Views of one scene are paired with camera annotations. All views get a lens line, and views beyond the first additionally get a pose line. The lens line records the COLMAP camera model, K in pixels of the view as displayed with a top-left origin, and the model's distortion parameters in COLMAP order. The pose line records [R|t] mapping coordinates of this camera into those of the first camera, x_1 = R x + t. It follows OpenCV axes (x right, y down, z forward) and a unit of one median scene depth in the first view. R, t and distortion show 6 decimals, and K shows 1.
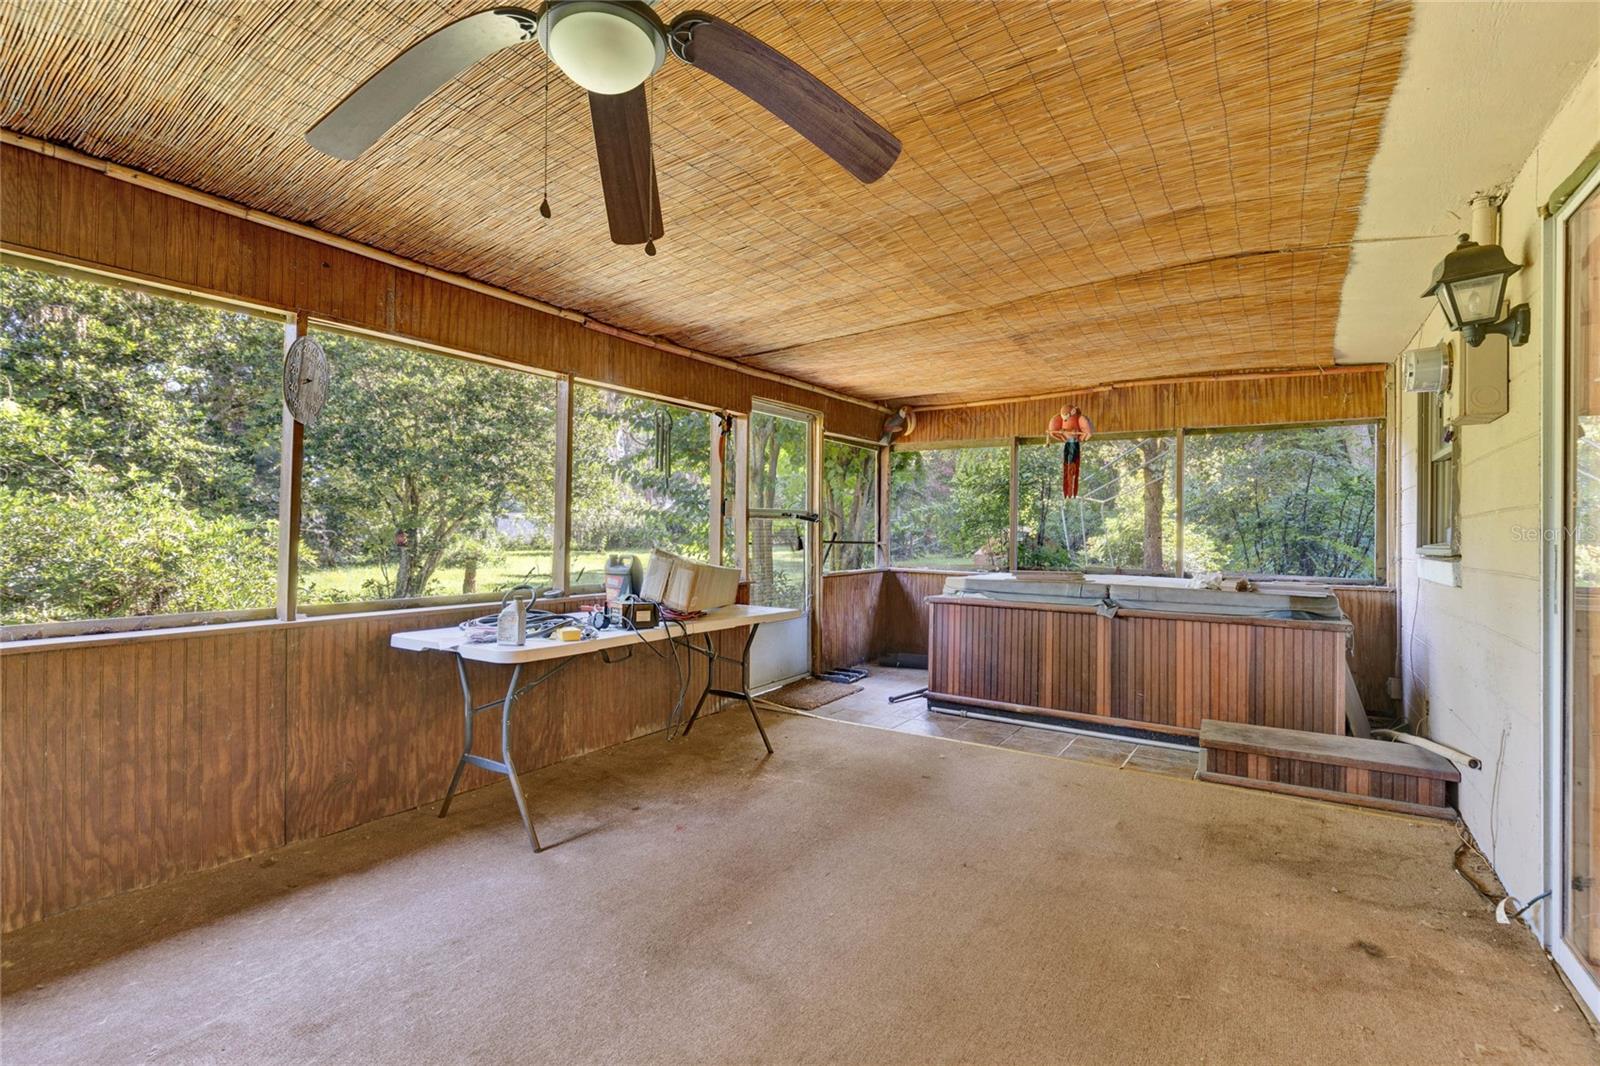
lens RADIAL K [[730.9, 0, 800.0], [0, 730.9, 533.0], [0, 0, 1]] dist [0.002807, -0.000291]
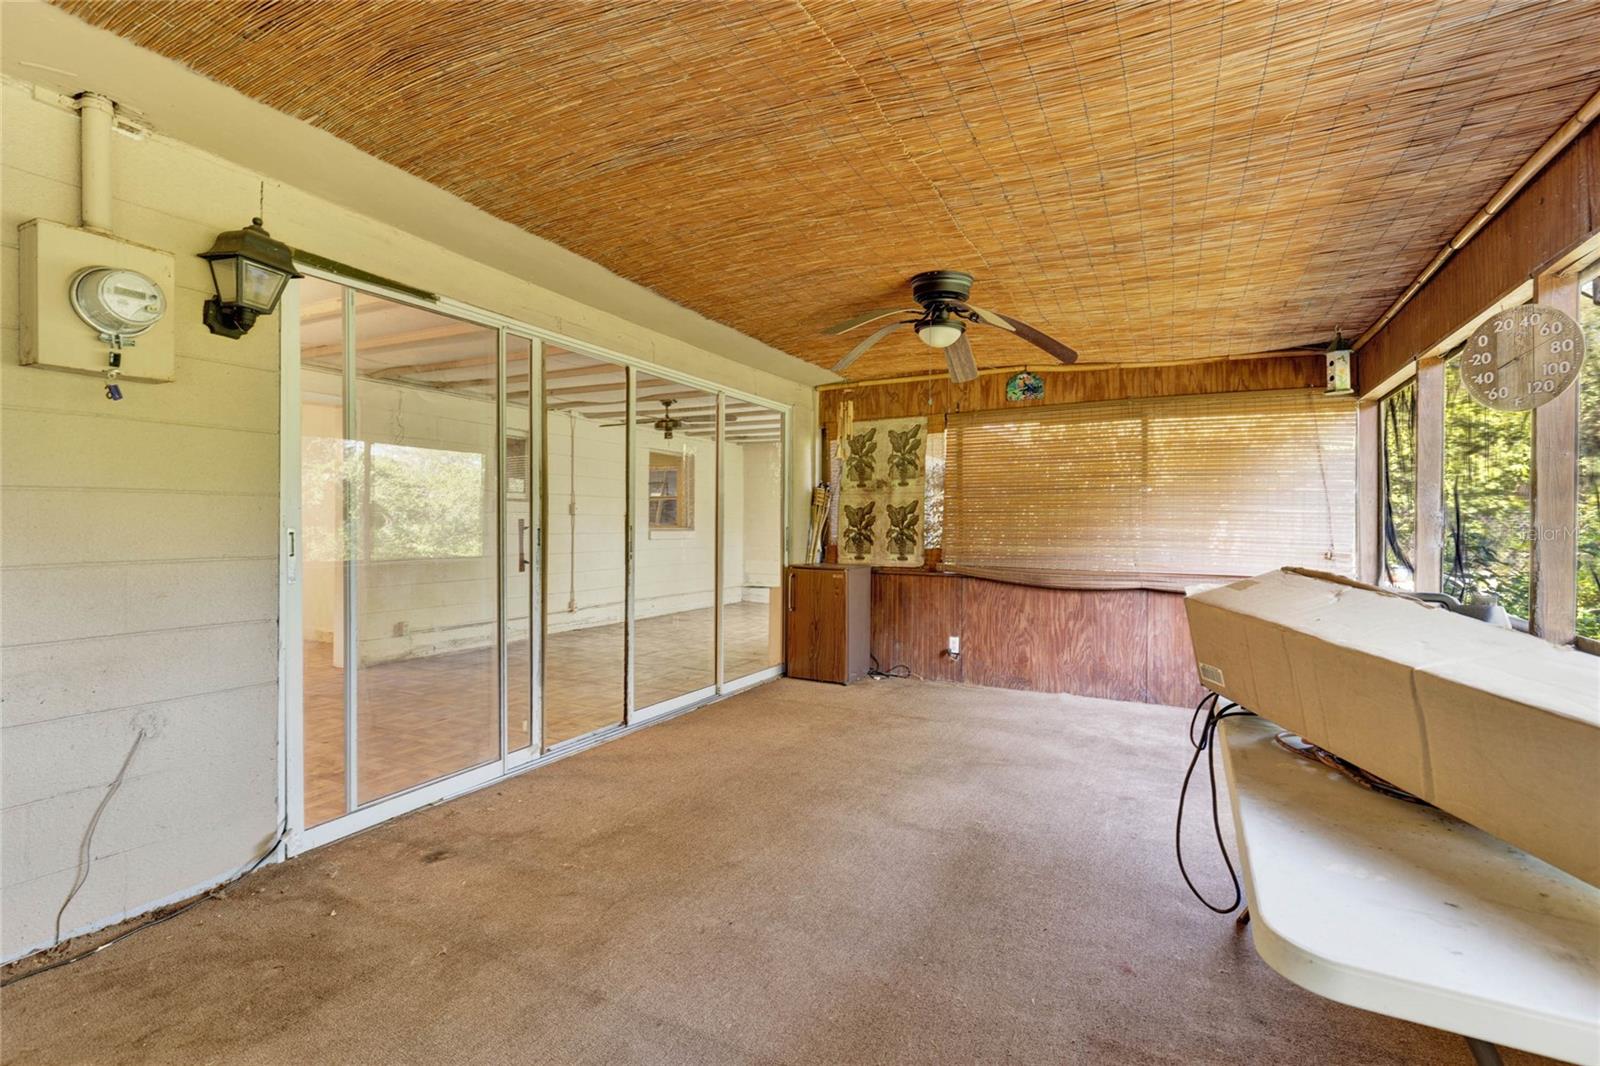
lens RADIAL K [[760.0, 0, 800.0], [0, 760.0, 533.0], [0, 0, 1]] dist [0.002058, -0.000184]
pose [[-0.994893, -0.012991, -0.100094, 0.154162], [-0.014986, 0.999703, 0.019210, -0.007265], [0.099815, 0.020612, -0.994793, 1.209589]]
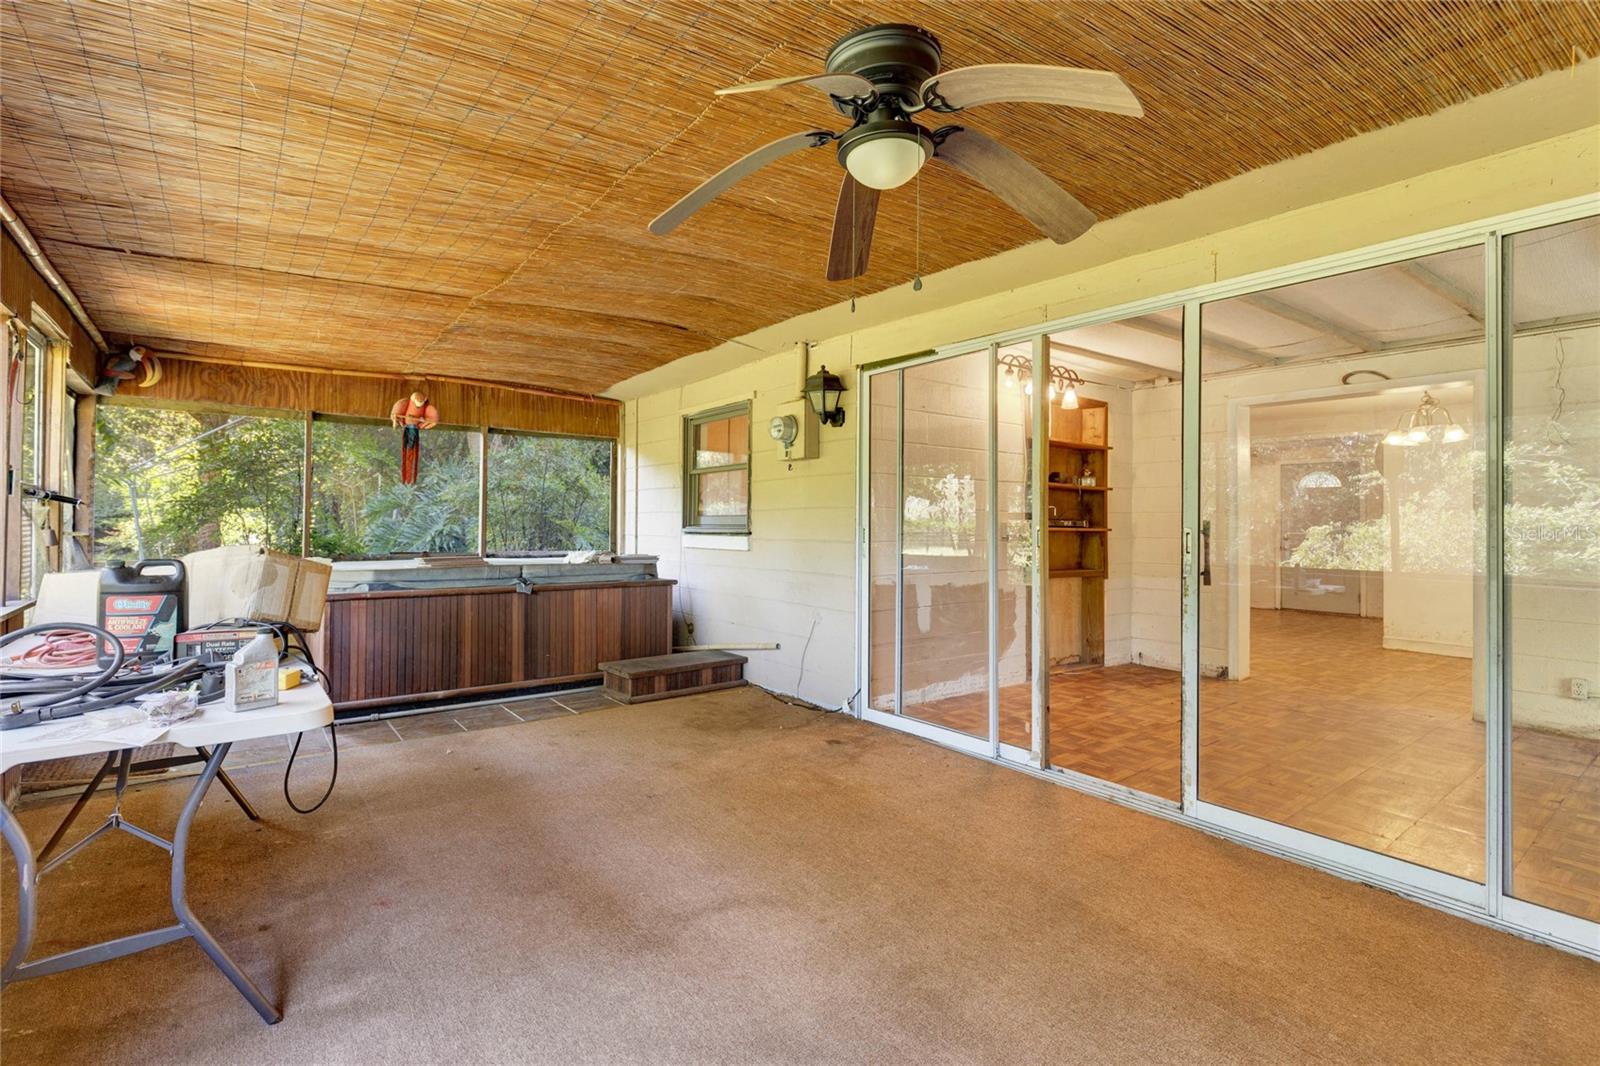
lens RADIAL K [[737.0, 0, 770.3], [0, 737.0, 516.0], [0, 0, 1]] dist [0.000336, -0.000656]
pose [[0.360261, 0.000322, 0.932851, -0.543803], [-0.000607, 1.000000, -0.000110, -0.005851], [-0.932851, -0.000527, 0.360262, 0.243895]]
